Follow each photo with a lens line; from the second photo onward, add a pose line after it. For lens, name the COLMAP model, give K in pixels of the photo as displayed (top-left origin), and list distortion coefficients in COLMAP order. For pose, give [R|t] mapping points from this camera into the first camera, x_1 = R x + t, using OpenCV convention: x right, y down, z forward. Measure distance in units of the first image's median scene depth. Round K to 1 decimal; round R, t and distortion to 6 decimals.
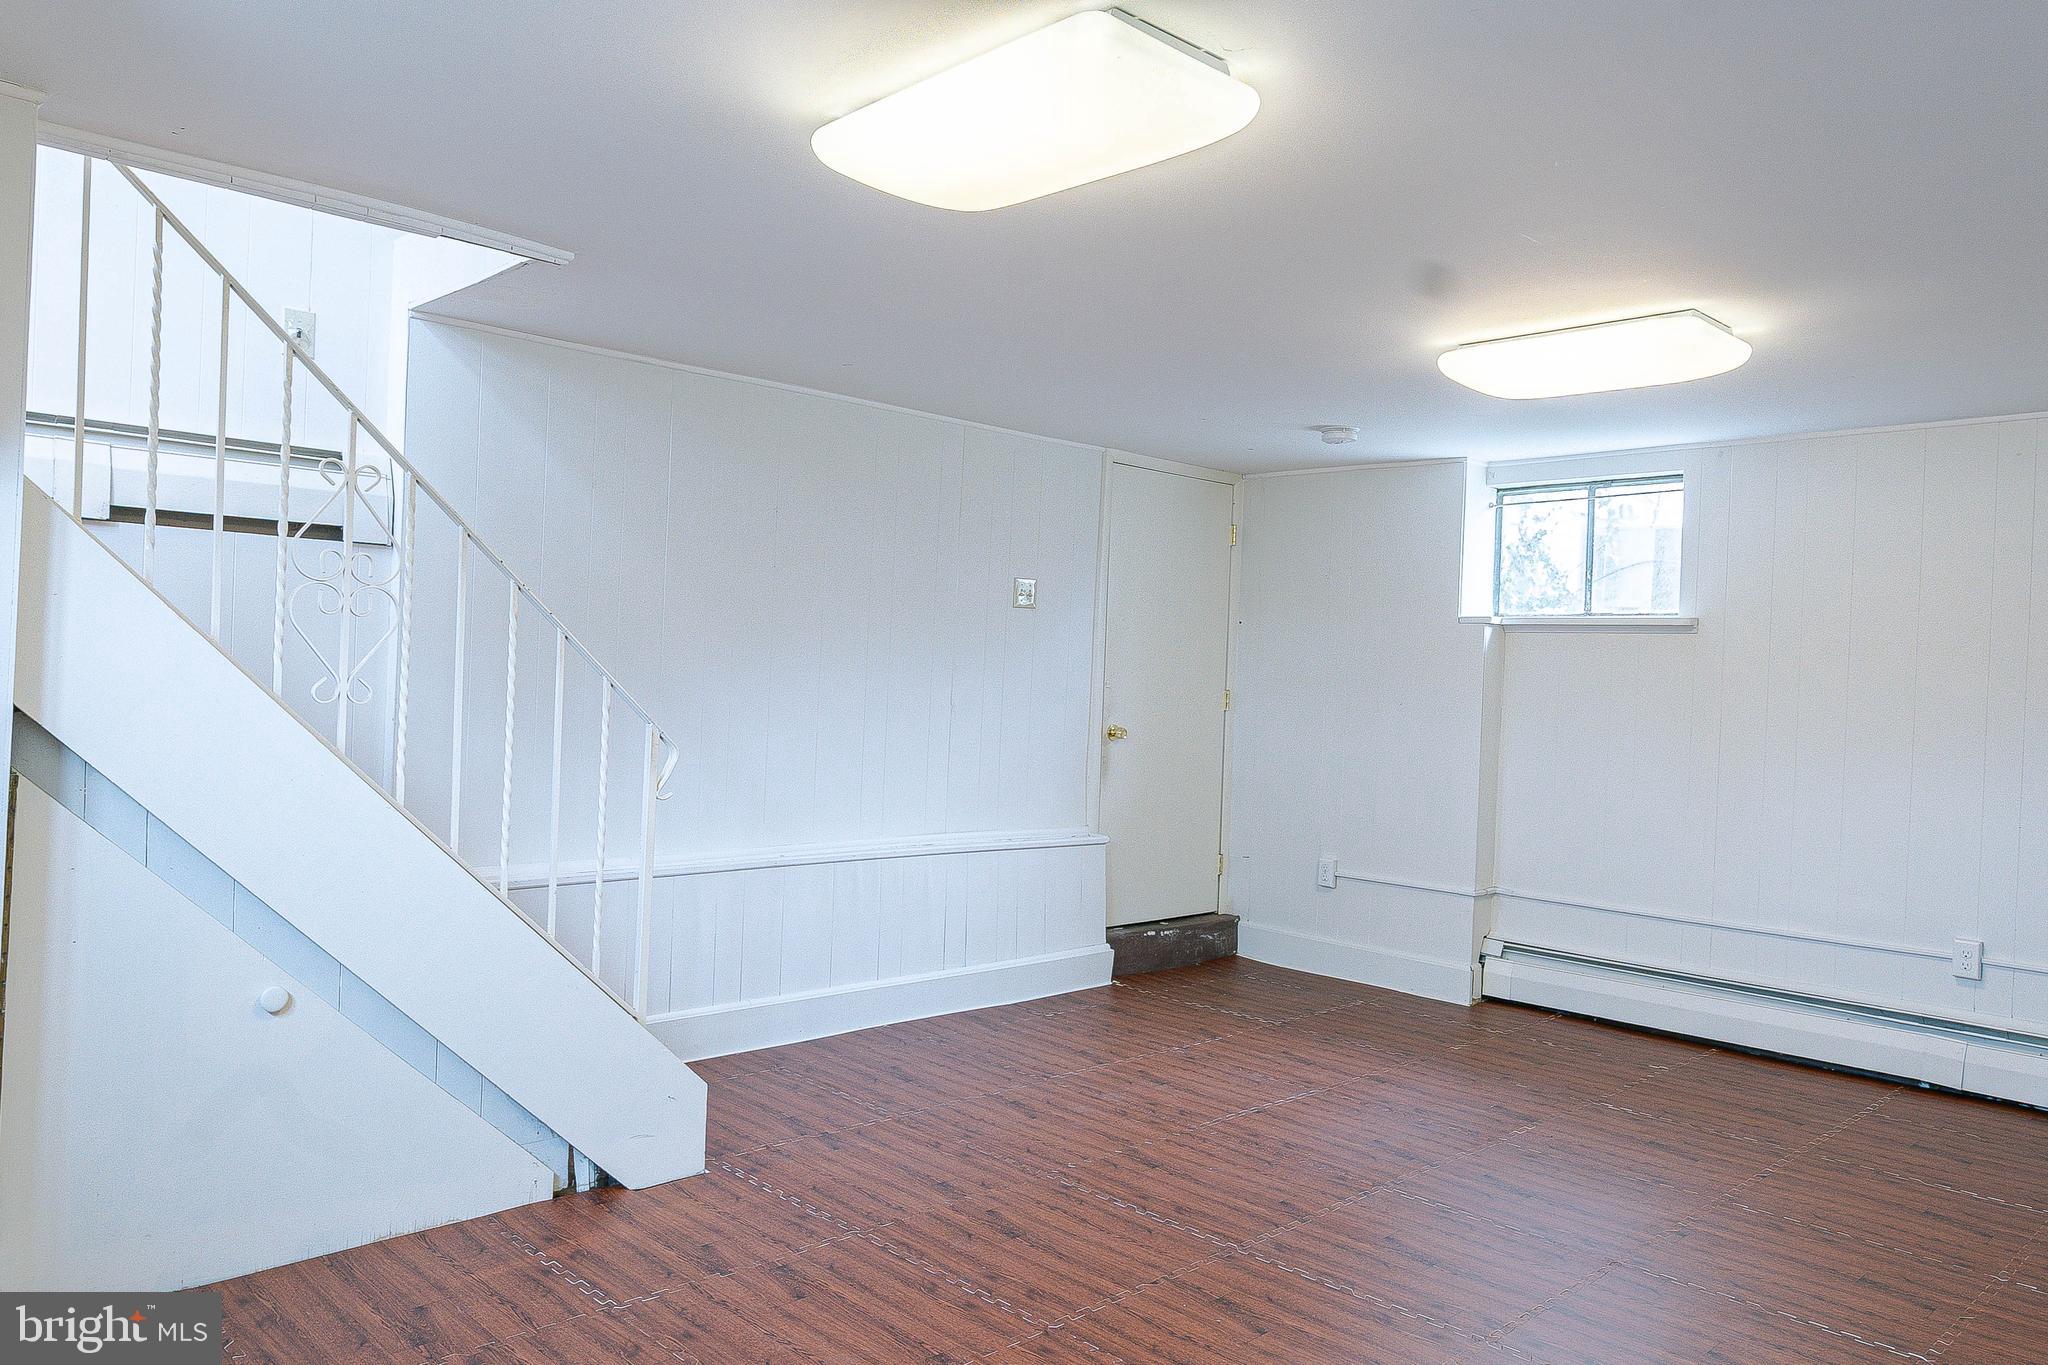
lens RADIAL K [[1435.5, 0, 1024.0], [0, 1435.5, 682.5], [0, 0, 1]] dist [0.001563, -0.001180]
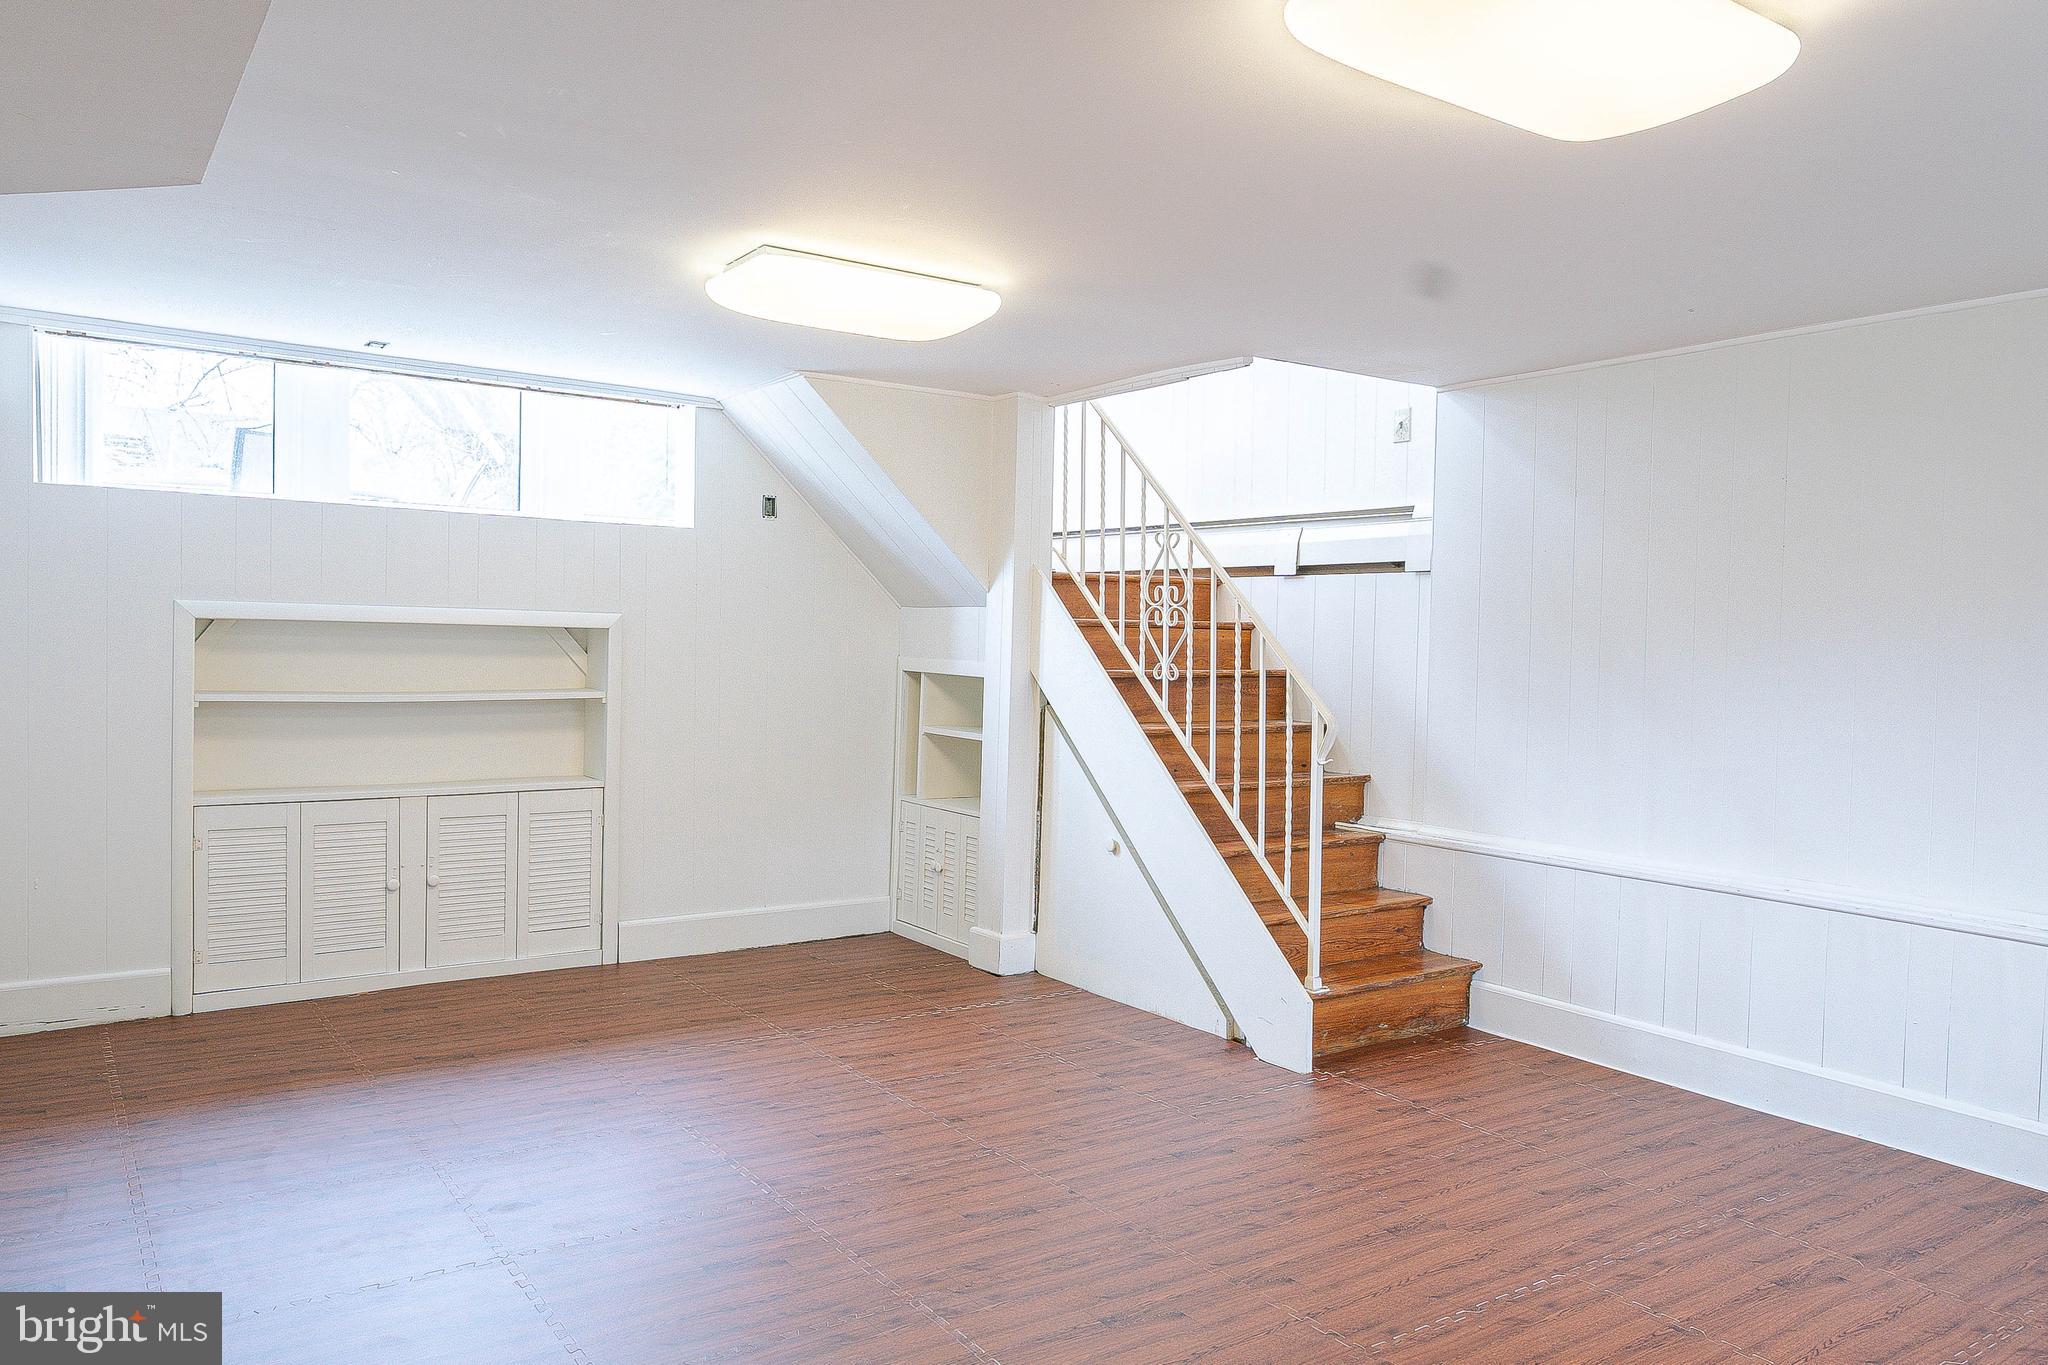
lens RADIAL K [[1435.5, 0, 1024.0], [0, 1435.5, 682.5], [0, 0, 1]] dist [0.001563, -0.001180]
pose [[-0.164103, -0.011435, -0.986377, 0.927019], [-0.037370, 0.999287, -0.005368, 0.026539], [0.985735, 0.035980, -0.164413, 0.881599]]
